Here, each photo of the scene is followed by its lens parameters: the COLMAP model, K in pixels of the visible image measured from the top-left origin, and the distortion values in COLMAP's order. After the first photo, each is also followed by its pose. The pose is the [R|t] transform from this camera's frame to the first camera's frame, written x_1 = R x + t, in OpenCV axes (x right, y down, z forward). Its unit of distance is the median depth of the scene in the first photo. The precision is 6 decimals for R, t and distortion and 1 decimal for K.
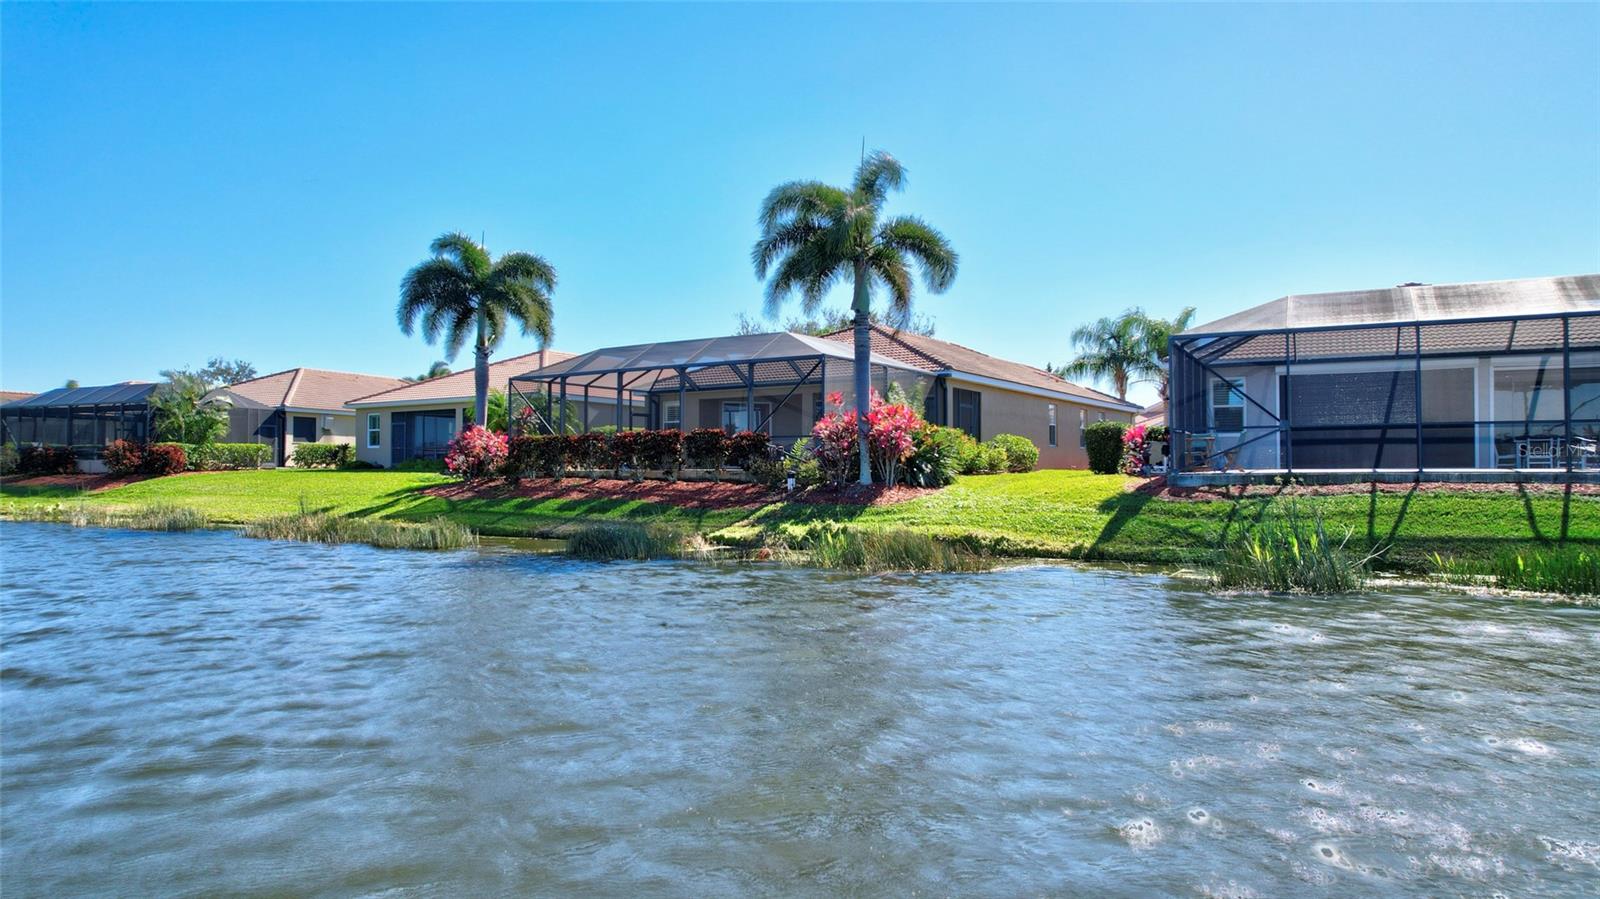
lens RADIAL K [[1015.7, 0, 800.0], [0, 1015.7, 449.5], [0, 0, 1]] dist [-0.067994, 0.000022]
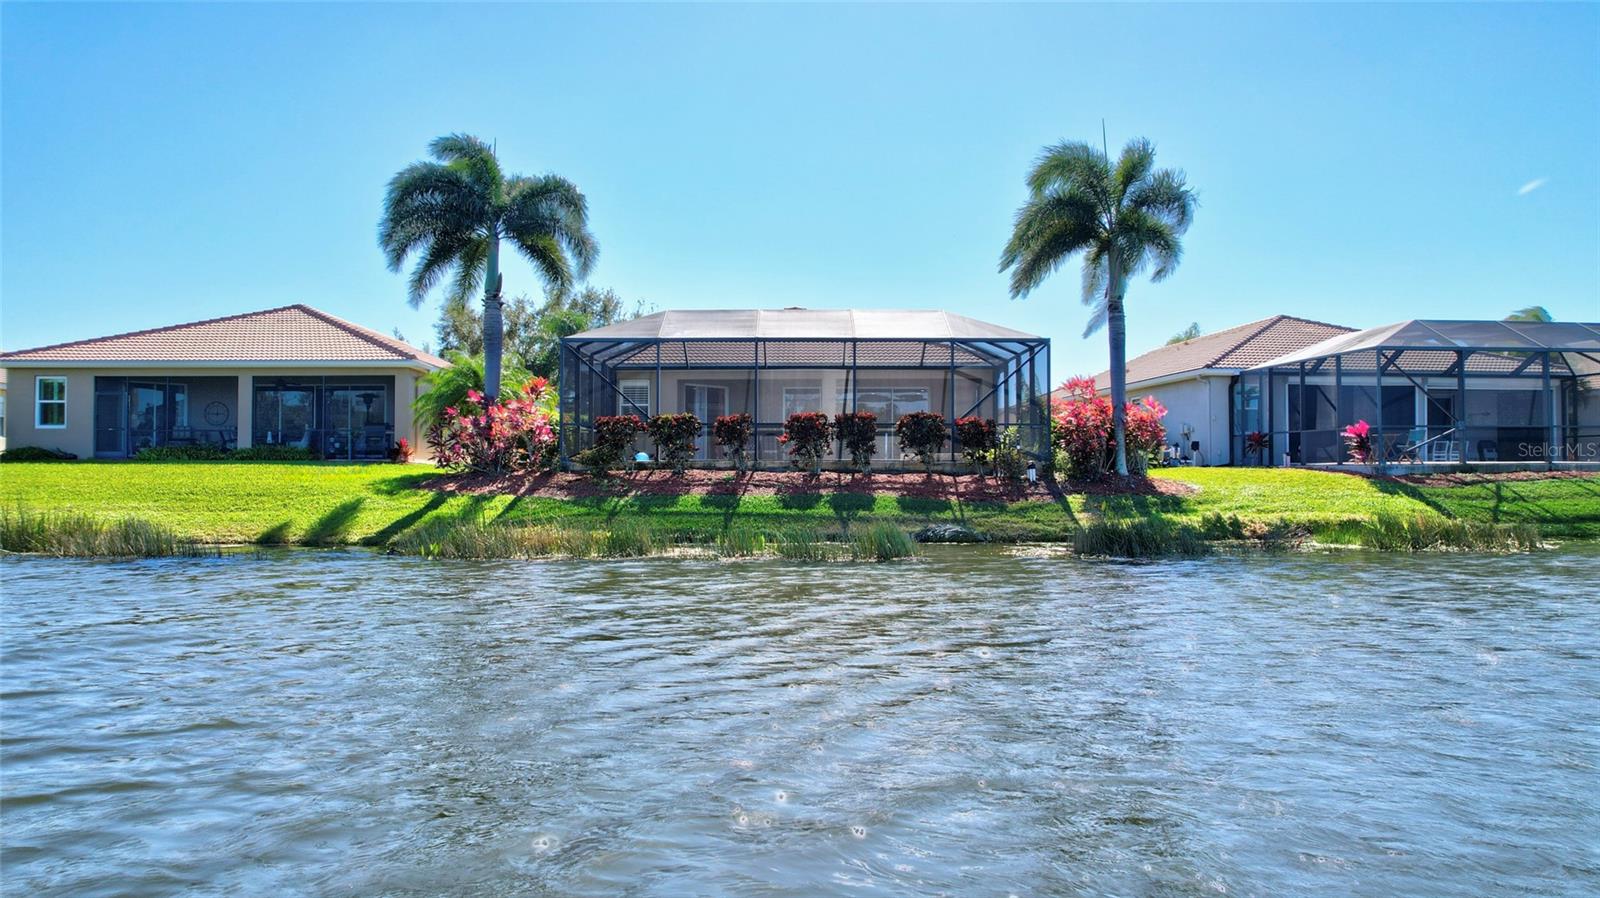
lens RADIAL K [[1015.7, 0, 800.0], [0, 1015.7, 449.0], [0, 0, 1]] dist [-0.067994, 0.000022]
pose [[0.831867, 0.009669, 0.554891, -0.539082], [-0.011507, 0.999934, -0.000173, 0.009682], [-0.554856, -0.006241, 0.831923, 0.264141]]
